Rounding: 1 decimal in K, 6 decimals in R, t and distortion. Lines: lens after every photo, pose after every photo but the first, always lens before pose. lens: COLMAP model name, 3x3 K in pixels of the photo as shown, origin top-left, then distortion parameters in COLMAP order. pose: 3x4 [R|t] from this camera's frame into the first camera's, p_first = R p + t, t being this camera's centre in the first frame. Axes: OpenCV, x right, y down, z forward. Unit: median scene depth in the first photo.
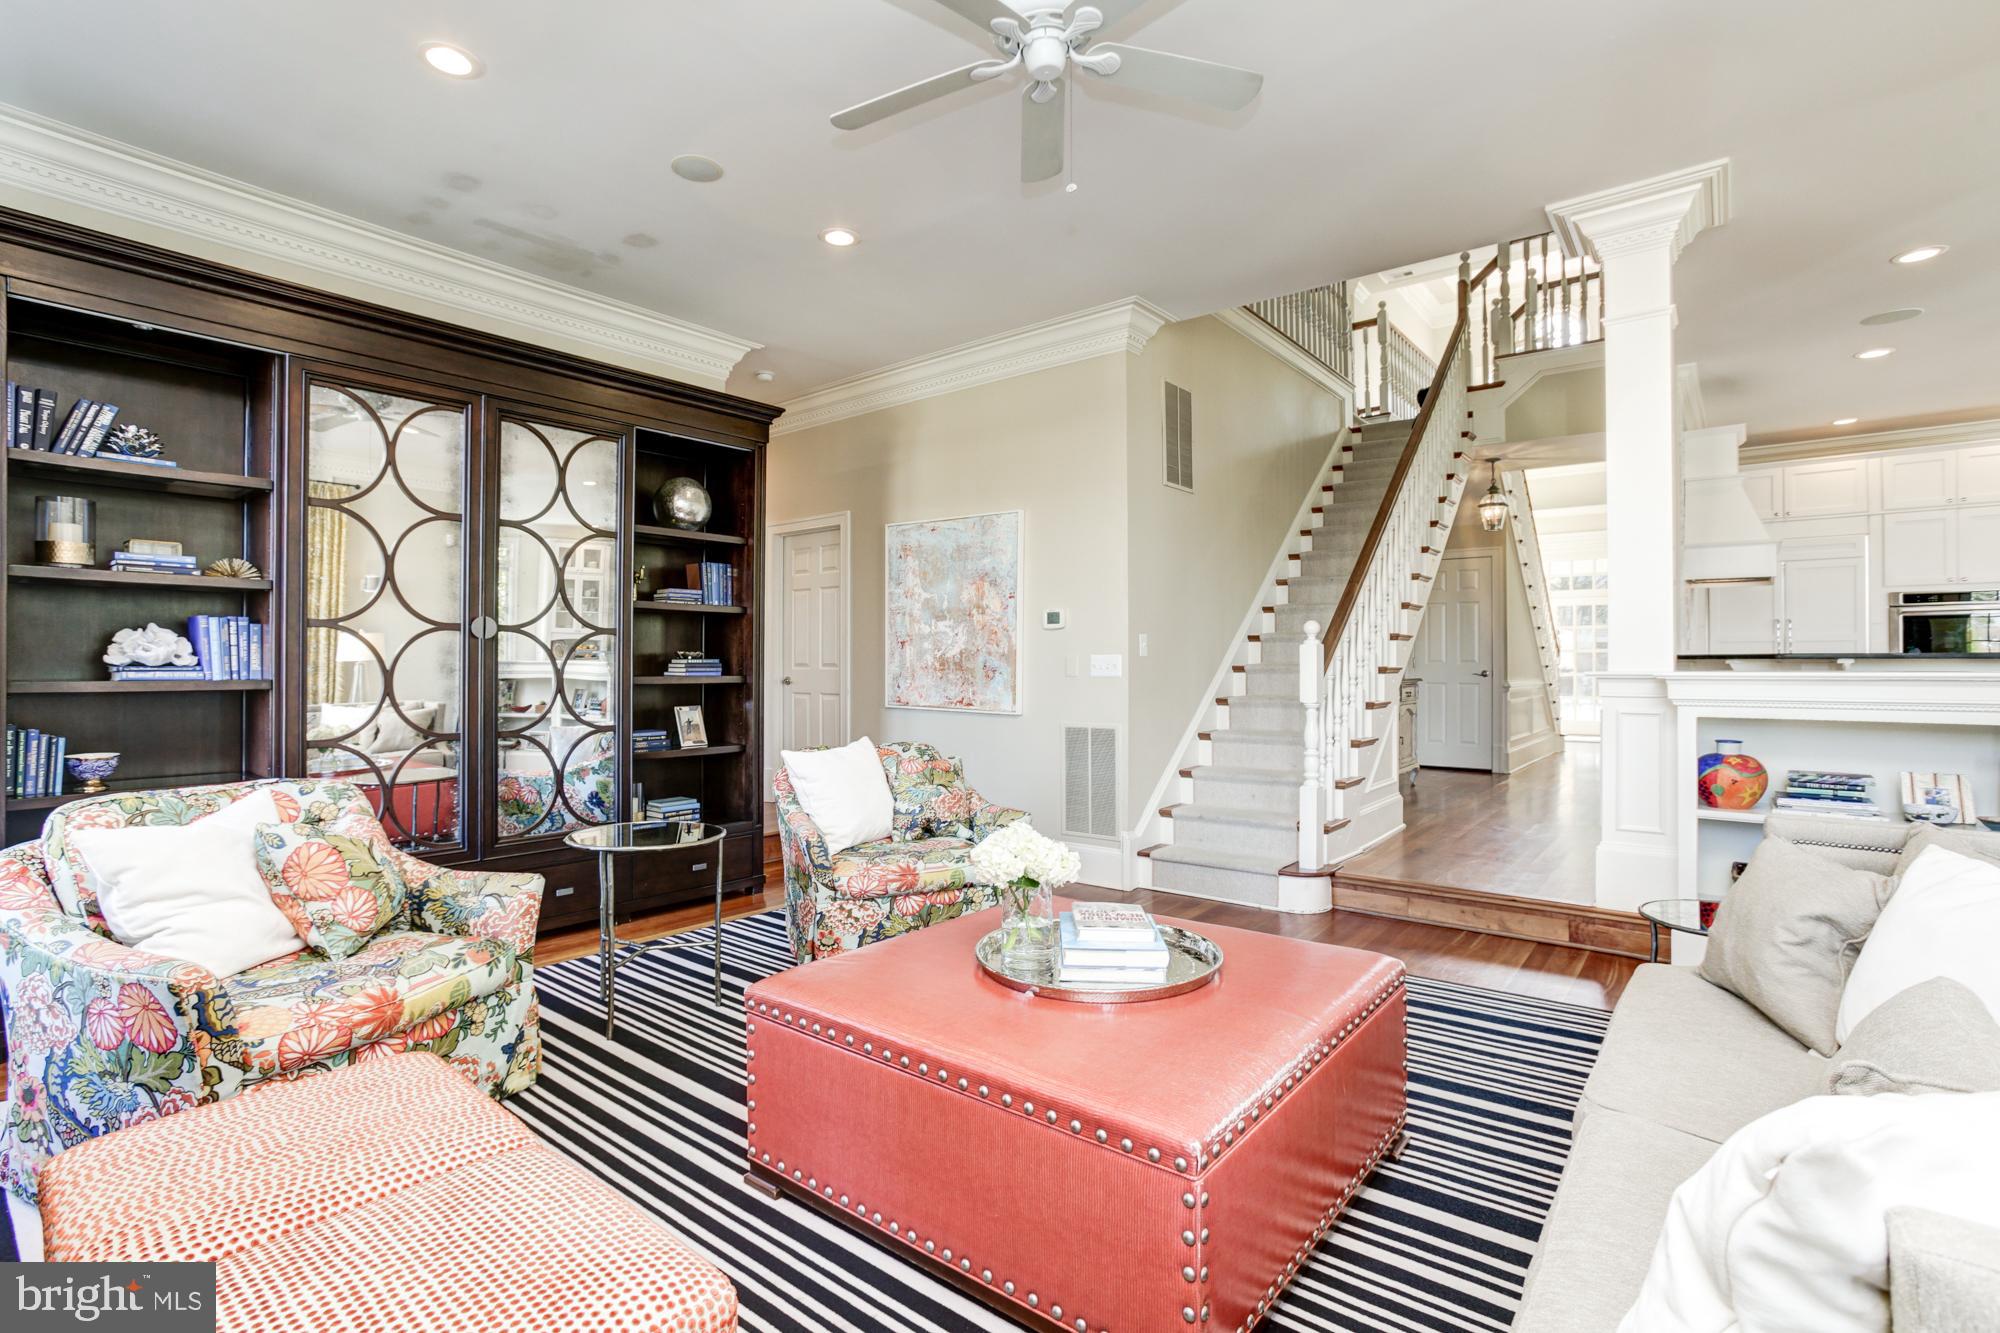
lens RADIAL K [[911.6, 0, 1001.7], [0, 911.6, 663.1], [0, 0, 1]] dist [-0.023454, 0.002917]
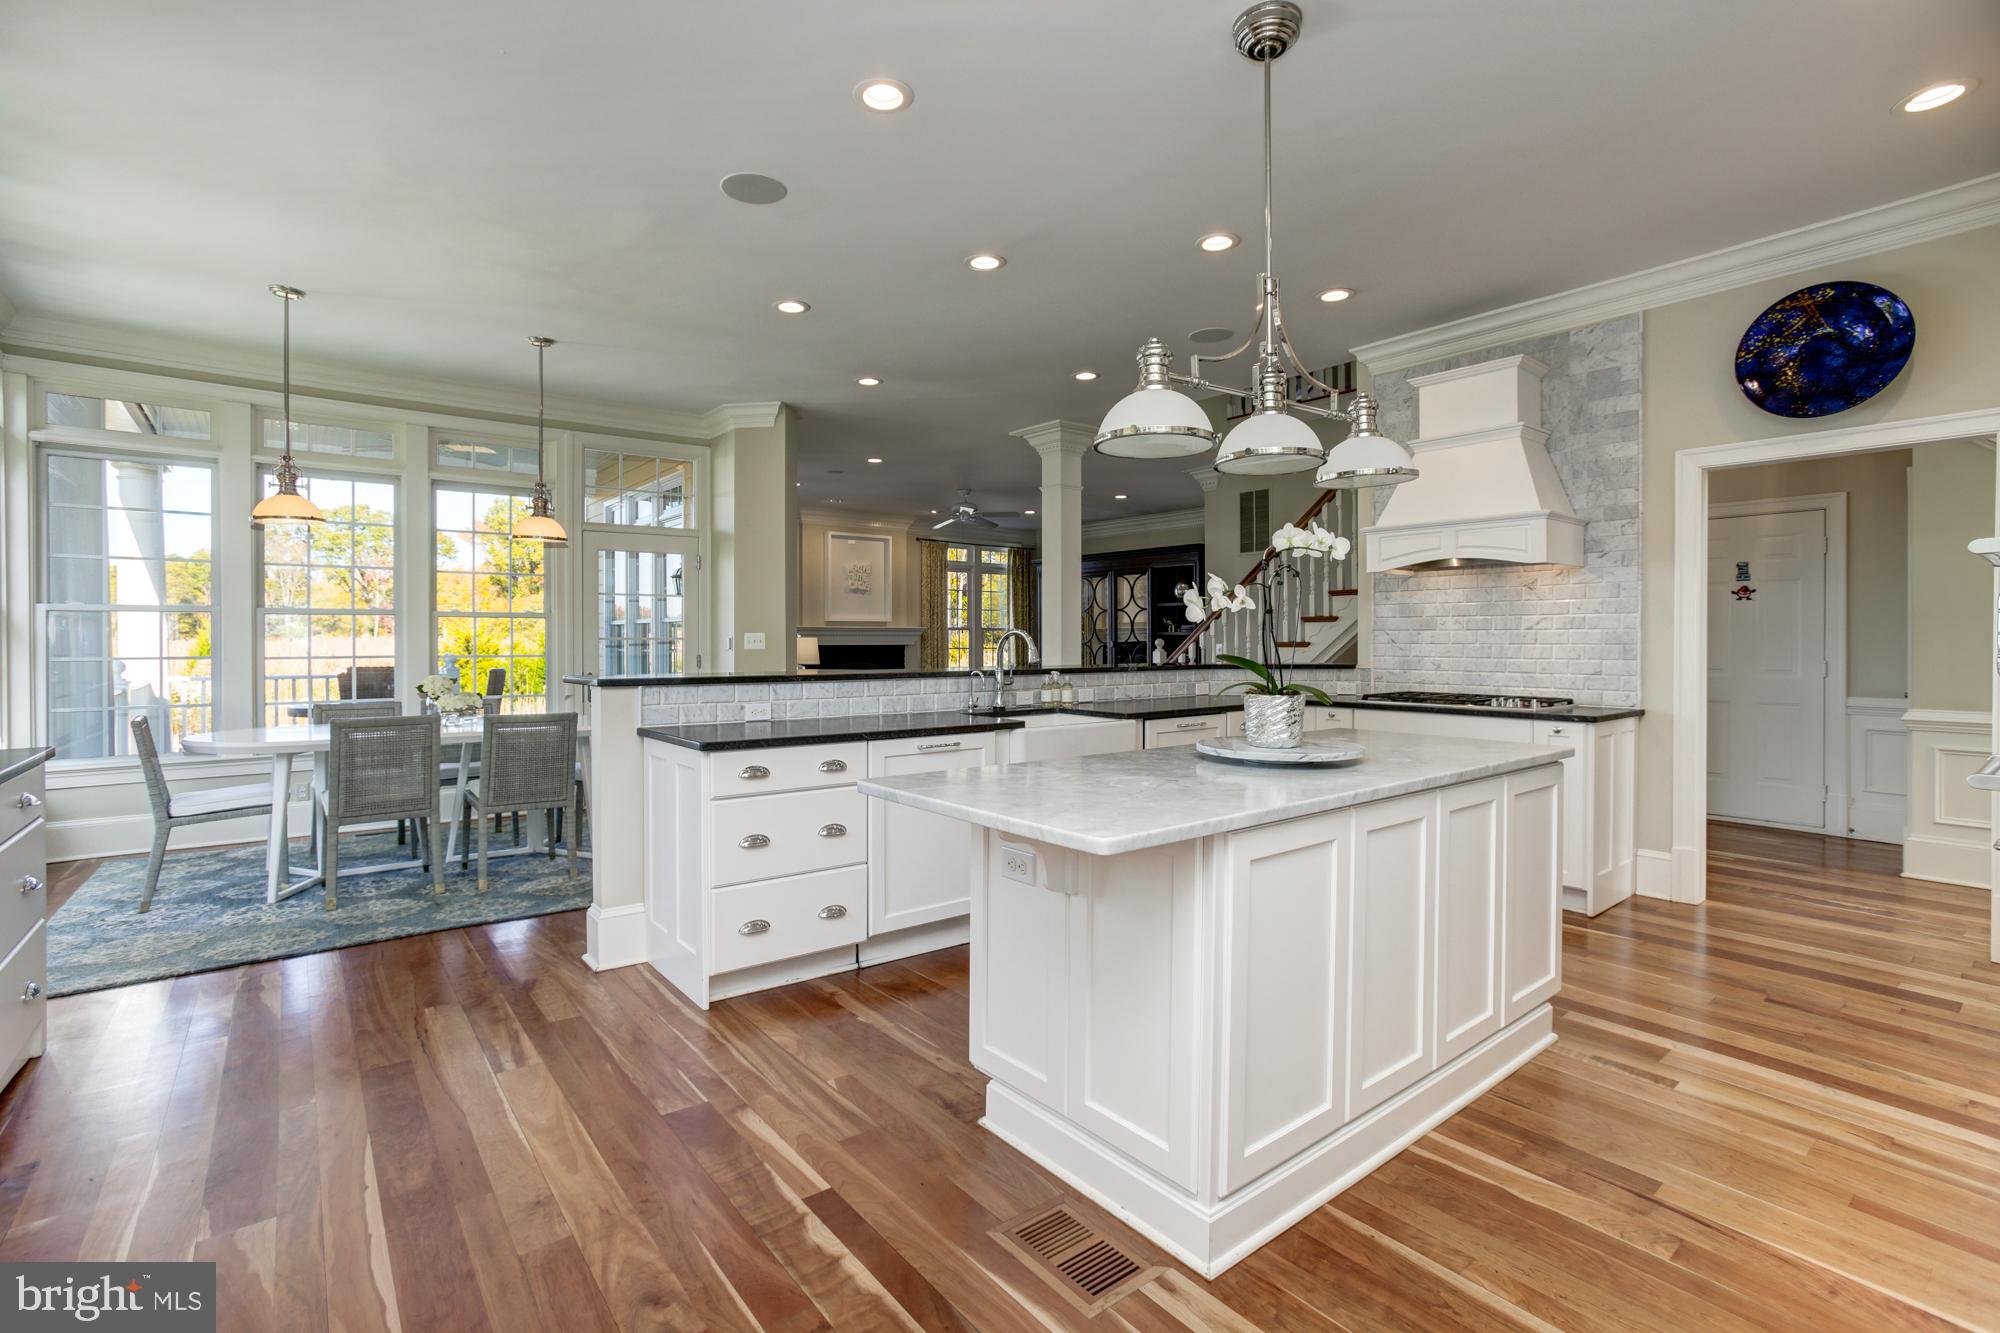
lens RADIAL K [[911.6, 0, 1007.4], [0, 911.6, 655.1], [0, 0, 1]] dist [-0.023454, 0.002917]
pose [[-0.221463, 0.011788, -0.975098, 2.499658], [0.004687, 0.999928, 0.011023, -0.035725], [0.975158, -0.002129, -0.221502, 1.291681]]
